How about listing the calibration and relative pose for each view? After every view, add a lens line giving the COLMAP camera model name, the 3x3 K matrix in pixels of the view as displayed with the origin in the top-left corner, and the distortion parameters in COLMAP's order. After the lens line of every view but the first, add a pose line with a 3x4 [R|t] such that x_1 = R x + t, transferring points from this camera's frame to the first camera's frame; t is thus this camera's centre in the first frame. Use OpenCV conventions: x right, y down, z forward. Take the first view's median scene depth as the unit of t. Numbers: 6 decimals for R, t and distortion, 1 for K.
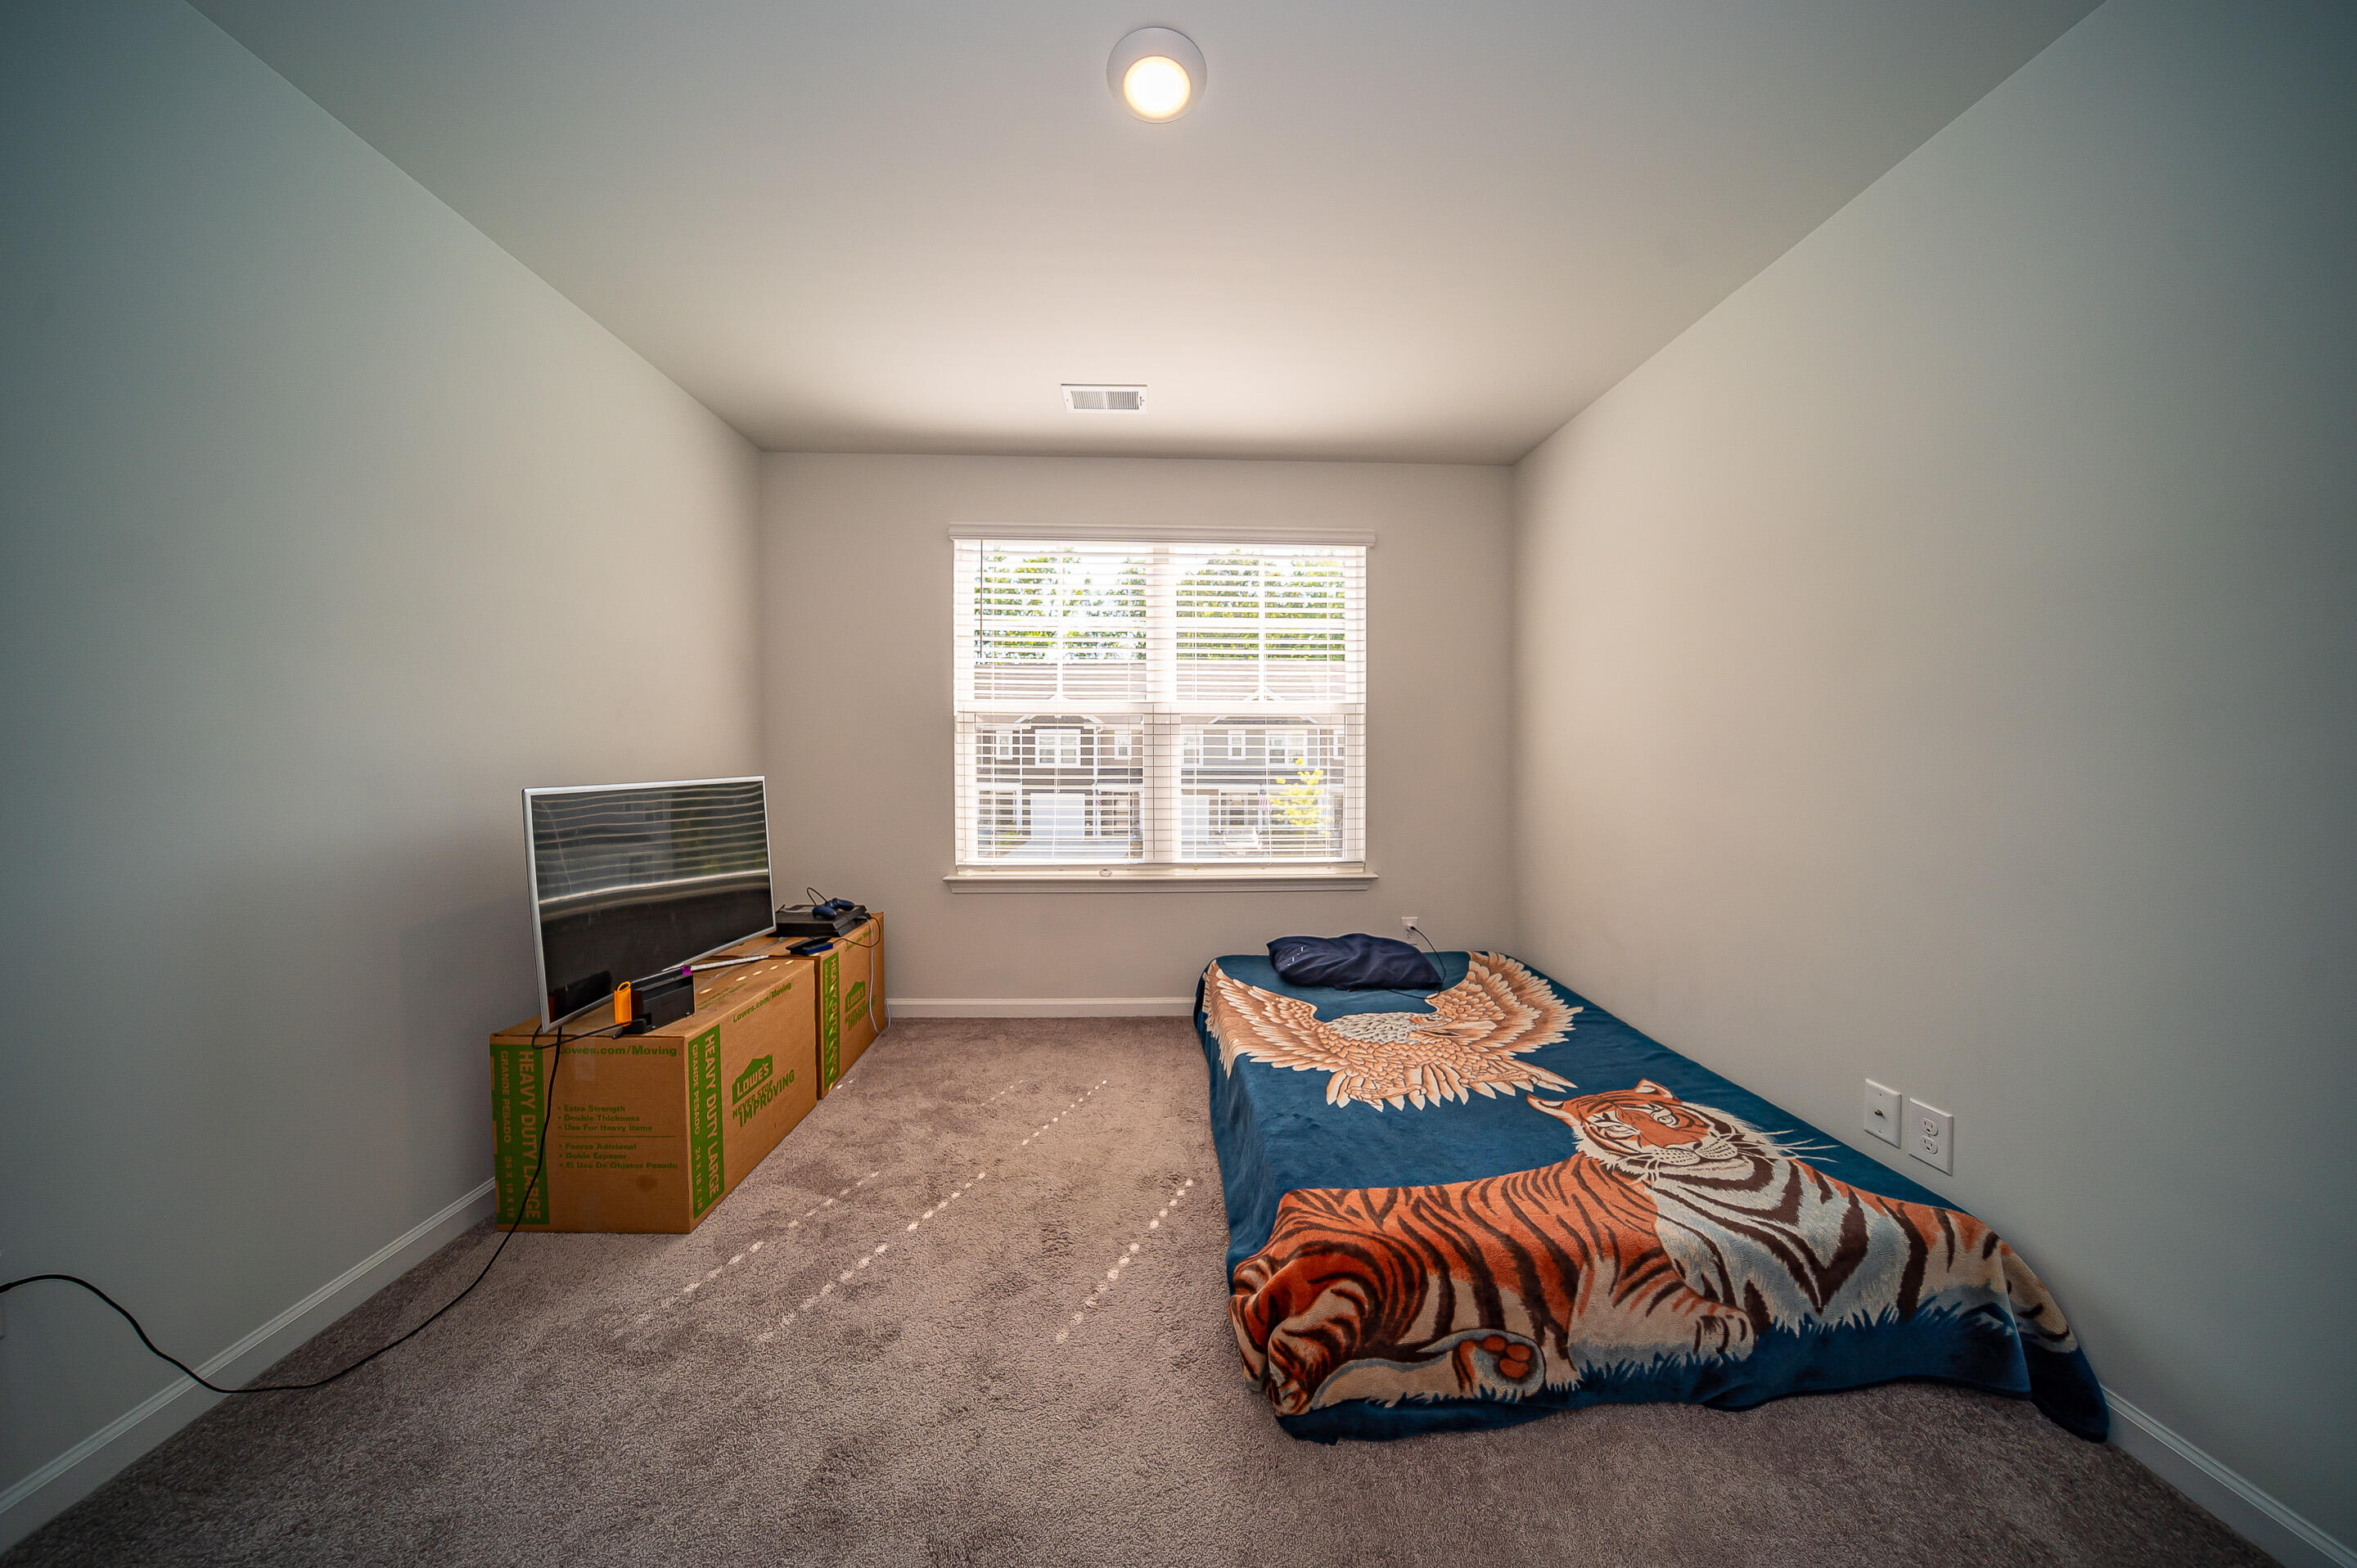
lens RADIAL K [[705.6, 0, 1185.7], [0, 705.6, 764.7], [0, 0, 1]] dist [-0.039146, 0.008268]
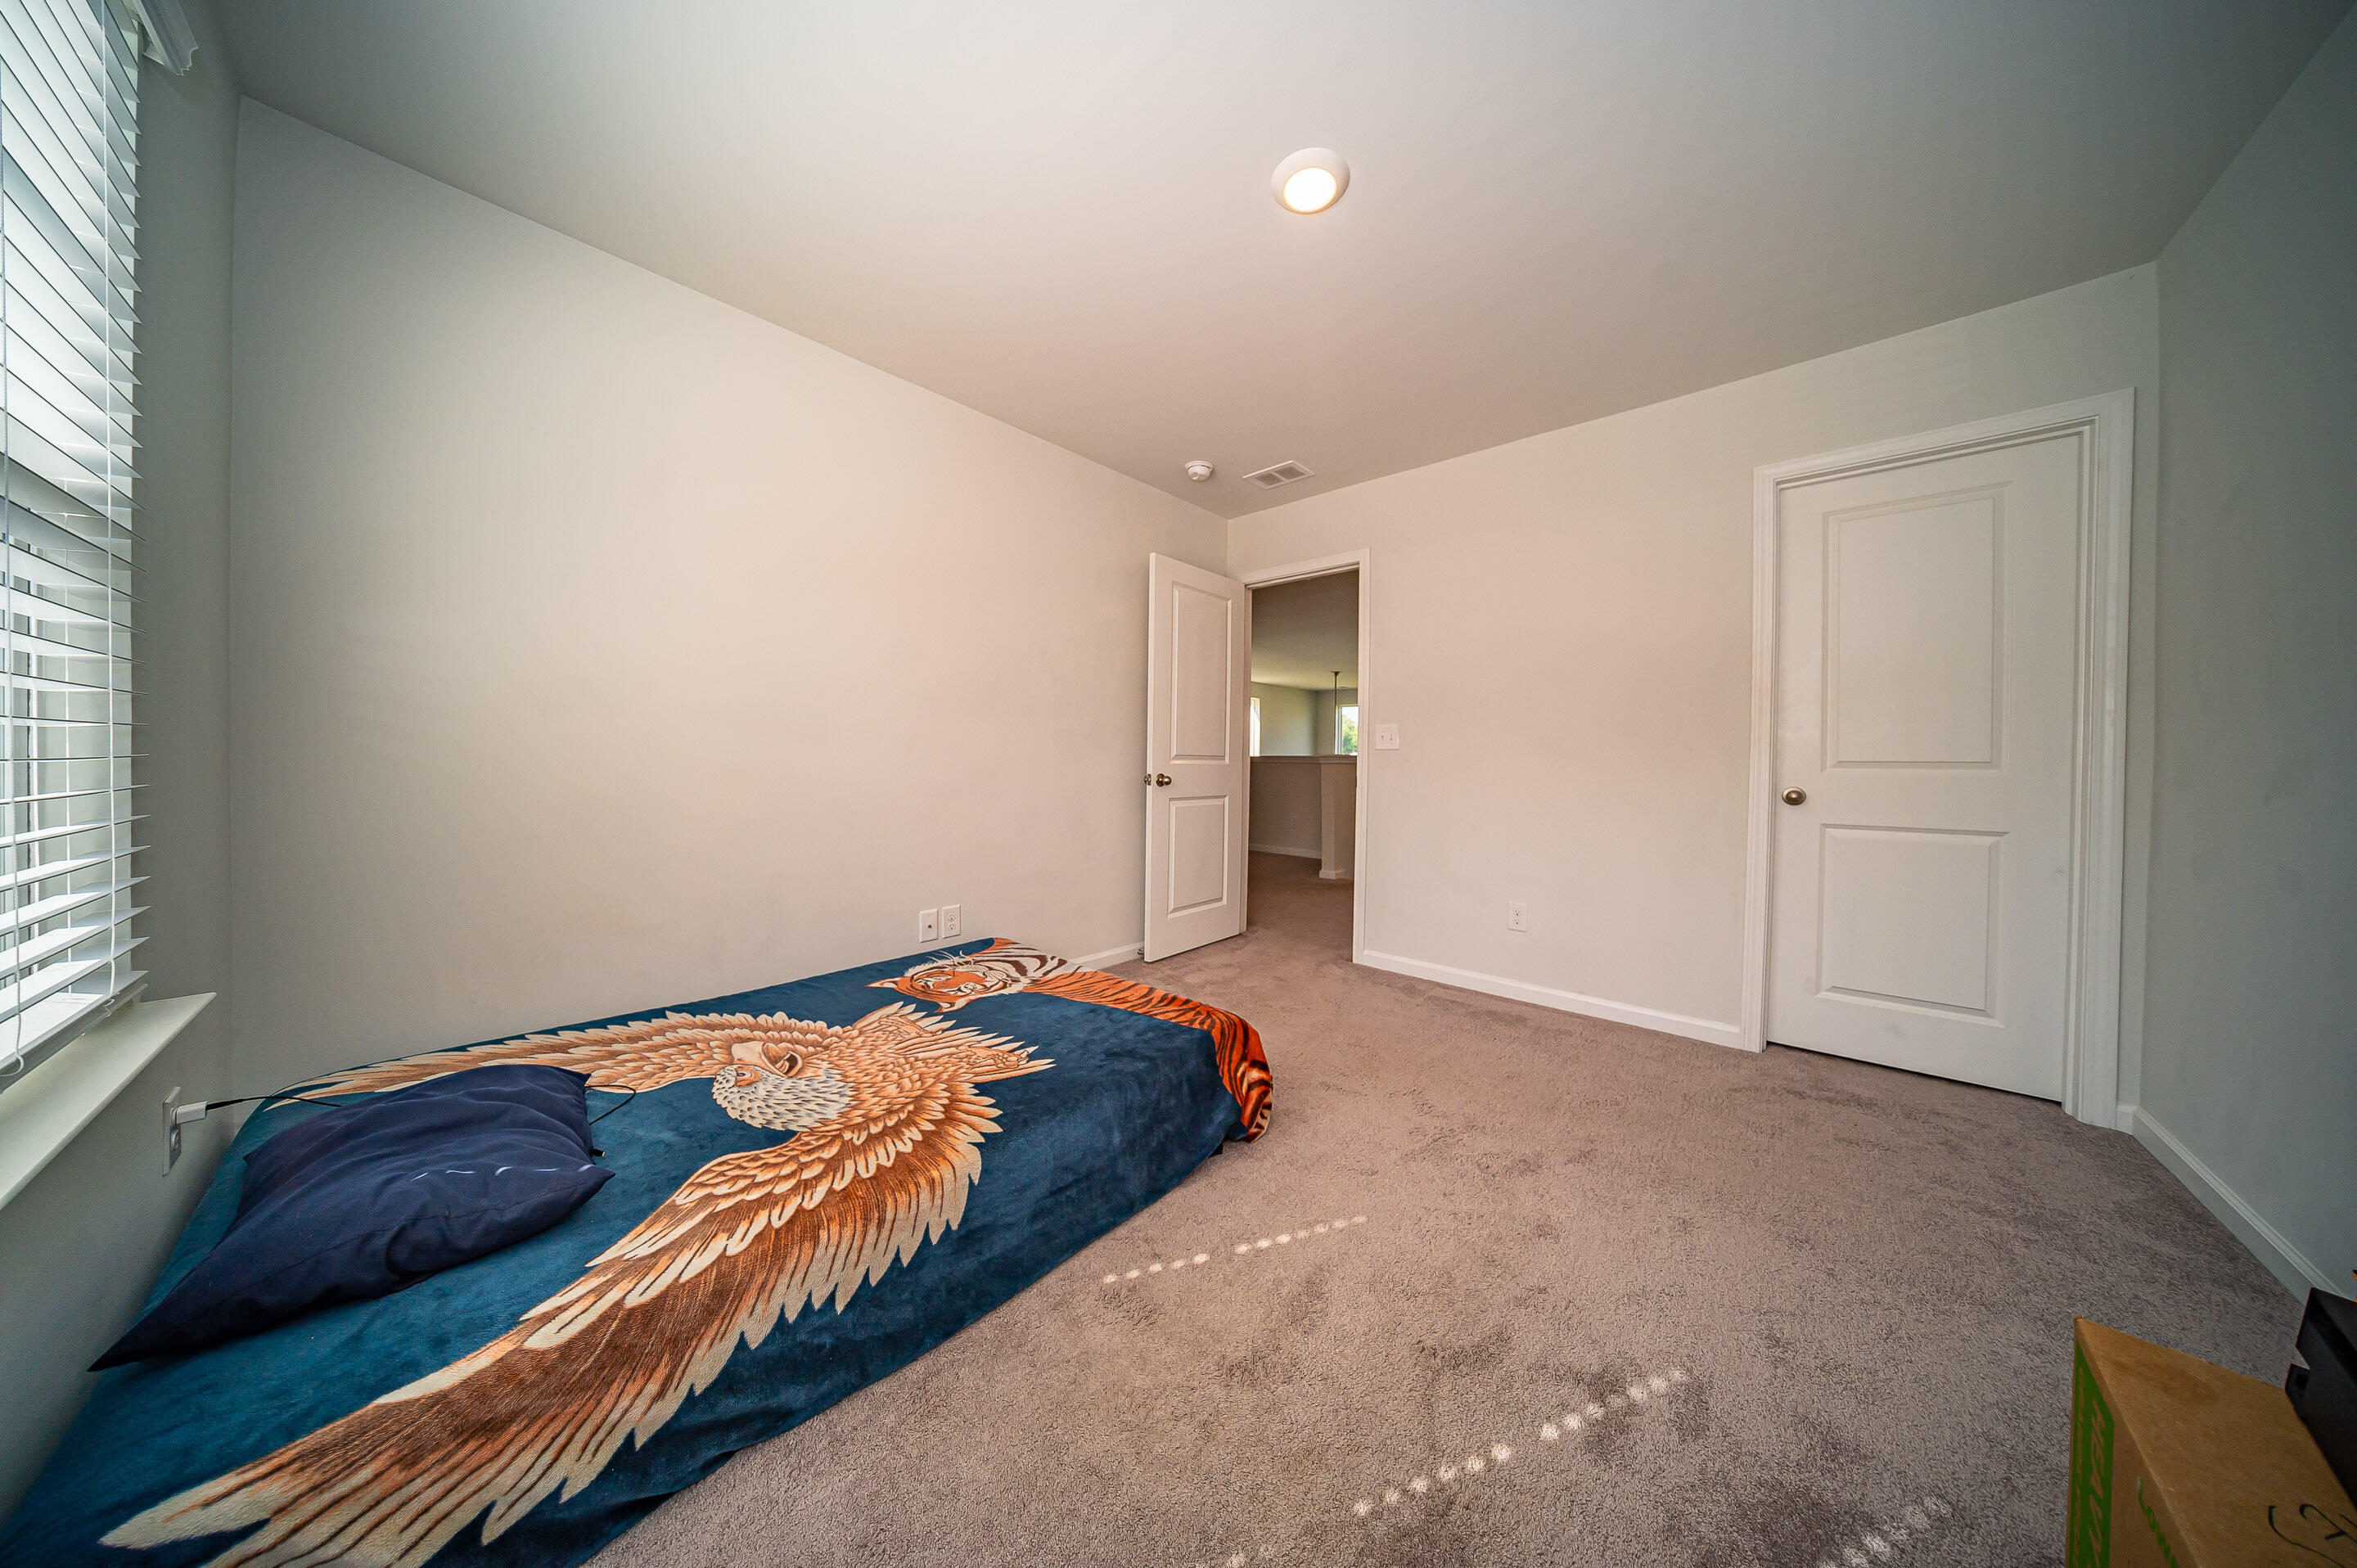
lens RADIAL K [[689.7, 0, 1181.1], [0, 689.7, 768.0], [0, 0, 1]] dist [-0.031468, 0.006570]
pose [[-0.720173, -0.012434, 0.693684, -0.689154], [-0.000772, 0.999853, 0.017120, 0.075892], [-0.693795, 0.011794, -0.720076, 1.883128]]
